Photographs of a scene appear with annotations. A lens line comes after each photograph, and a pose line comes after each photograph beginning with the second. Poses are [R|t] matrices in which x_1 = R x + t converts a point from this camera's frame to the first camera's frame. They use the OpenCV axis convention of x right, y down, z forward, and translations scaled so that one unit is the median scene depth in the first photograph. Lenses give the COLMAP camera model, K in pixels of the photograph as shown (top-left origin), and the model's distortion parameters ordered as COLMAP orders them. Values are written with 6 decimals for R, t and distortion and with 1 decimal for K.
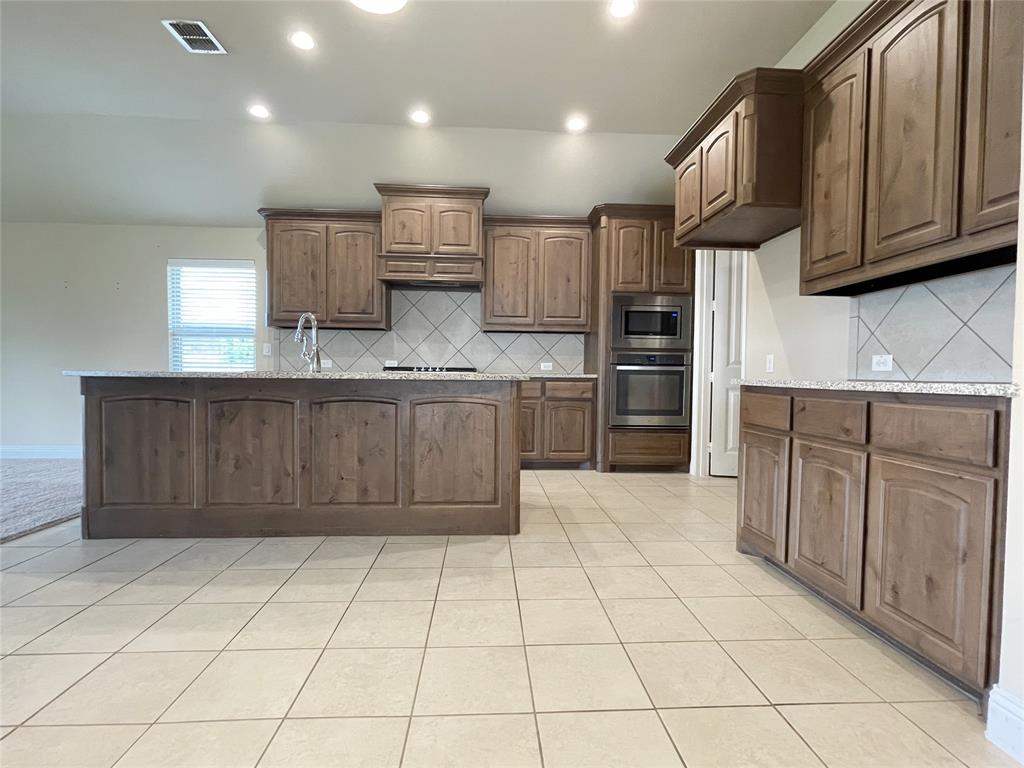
lens RADIAL K [[481.2, 0, 512.0], [0, 481.2, 388.4], [0, 0, 1]] dist [-0.002415, -0.000255]
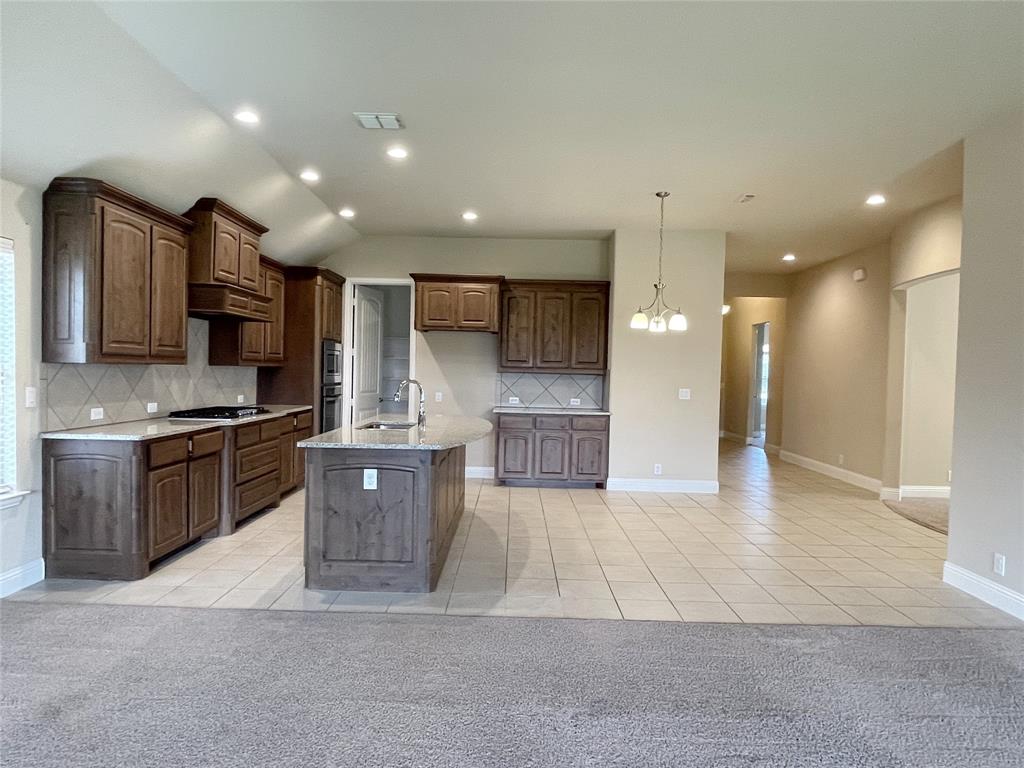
lens RADIAL K [[631.4, 0, 511.8], [0, 631.4, 384.8], [0, 0, 1]] dist [-0.002799, -0.000474]
pose [[0.068676, -0.033849, 0.997065, -1.822129], [0.008113, 0.999410, 0.033370, -0.174593], [-0.997606, 0.005798, 0.068911, 0.544341]]
